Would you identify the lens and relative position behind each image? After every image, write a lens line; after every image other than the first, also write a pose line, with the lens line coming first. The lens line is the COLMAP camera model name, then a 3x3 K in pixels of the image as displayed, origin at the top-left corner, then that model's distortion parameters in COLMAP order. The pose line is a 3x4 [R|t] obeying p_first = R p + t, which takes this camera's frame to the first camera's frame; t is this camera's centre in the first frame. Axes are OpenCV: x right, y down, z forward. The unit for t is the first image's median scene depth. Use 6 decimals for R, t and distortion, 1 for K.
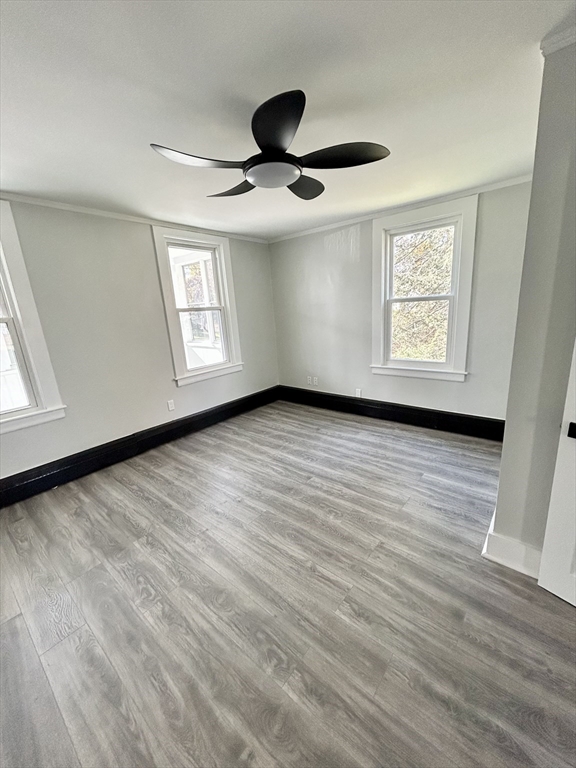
lens RADIAL K [[309.9, 0, 287.1], [0, 309.9, 383.5], [0, 0, 1]] dist [-0.000515, 0.000125]
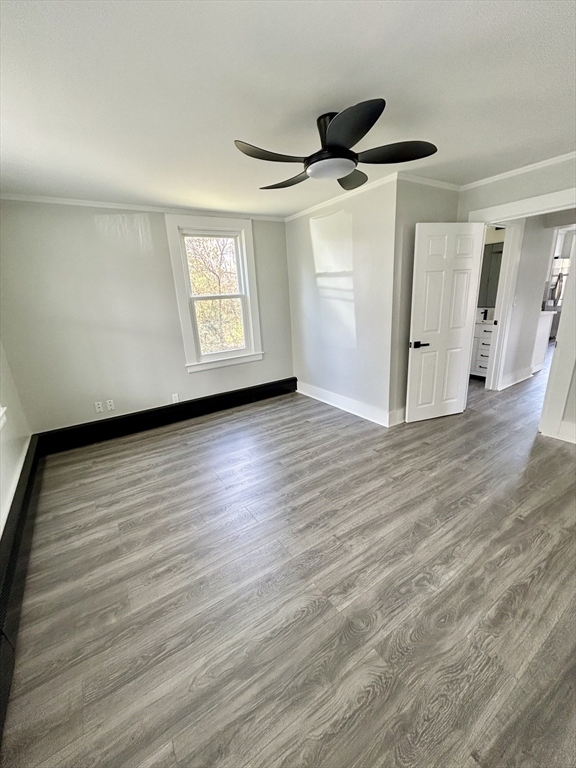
lens RADIAL K [[309.9, 0, 287.1], [0, 309.9, 383.5], [0, 0, 1]] dist [-0.000515, 0.000125]
pose [[0.292507, -0.223446, 0.929791, -0.751517], [0.268568, 0.952378, 0.144384, -0.079930], [-0.917775, 0.207479, 0.338588, 0.534207]]
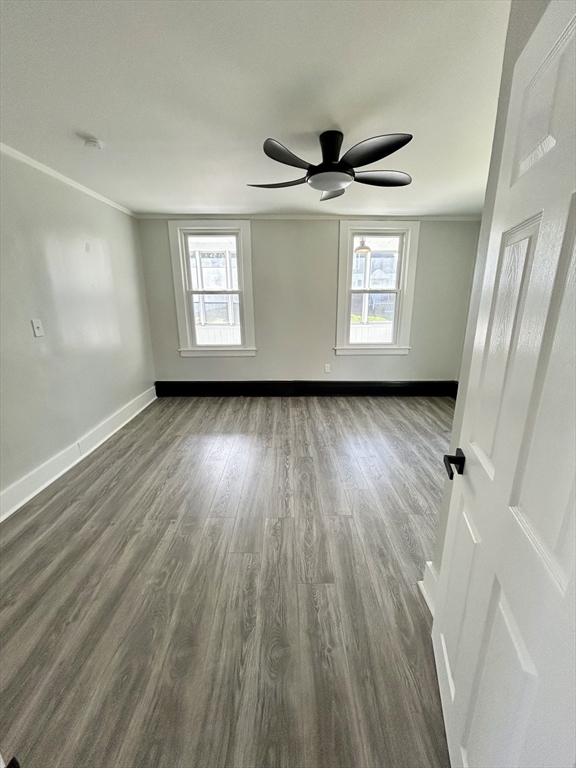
lens RADIAL K [[309.9, 0, 287.1], [0, 309.9, 383.5], [0, 0, 1]] dist [-0.000515, 0.000125]
pose [[0.645876, 0.257471, -0.718716, 0.535211], [-0.219038, 0.964331, 0.148620, -0.025817], [0.731346, 0.061436, 0.679234, 0.055275]]
